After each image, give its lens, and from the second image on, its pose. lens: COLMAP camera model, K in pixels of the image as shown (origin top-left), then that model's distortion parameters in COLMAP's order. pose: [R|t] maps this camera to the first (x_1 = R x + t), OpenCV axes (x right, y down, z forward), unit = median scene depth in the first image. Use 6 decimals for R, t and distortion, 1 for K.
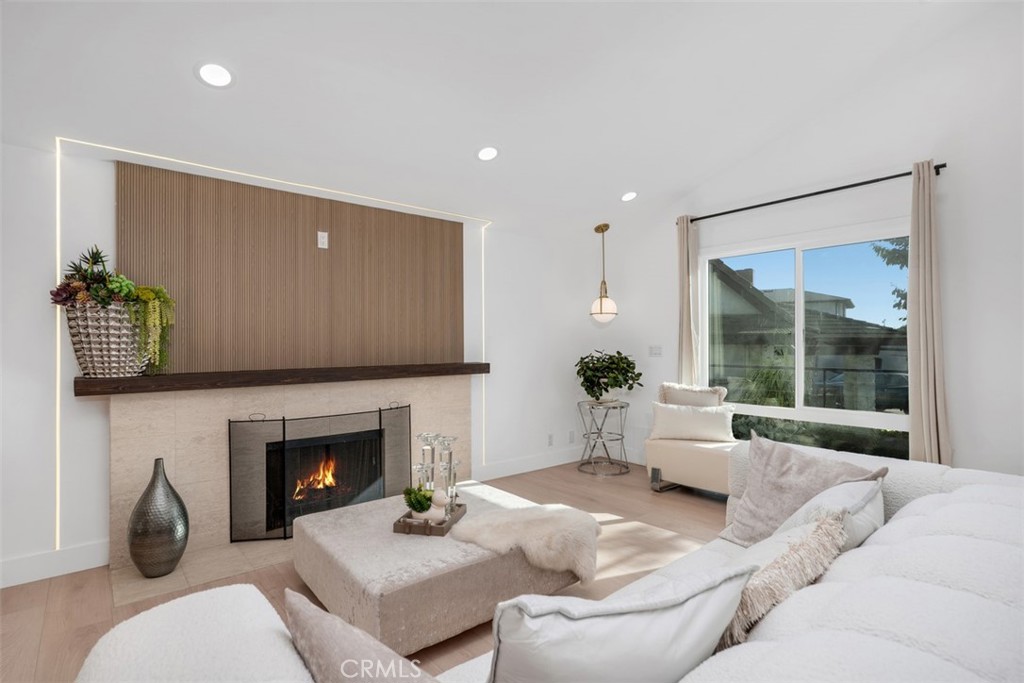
lens RADIAL K [[483.8, 0, 512.0], [0, 483.8, 341.5], [0, 0, 1]] dist [-0.002051, -0.000348]
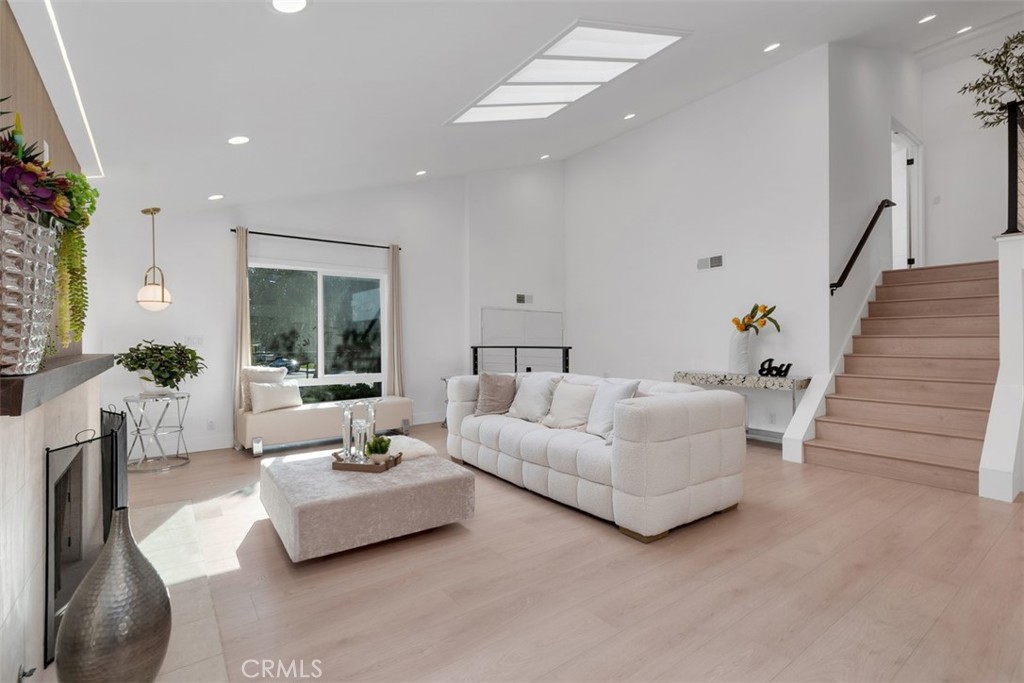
lens RADIAL K [[483.8, 0, 512.0], [0, 483.8, 341.5], [0, 0, 1]] dist [-0.002051, -0.000348]
pose [[0.048519, 0.002330, 0.998820, -0.903202], [-0.001309, 0.999997, -0.002269, 0.027405], [-0.998821, -0.001197, 0.048521, 0.331220]]
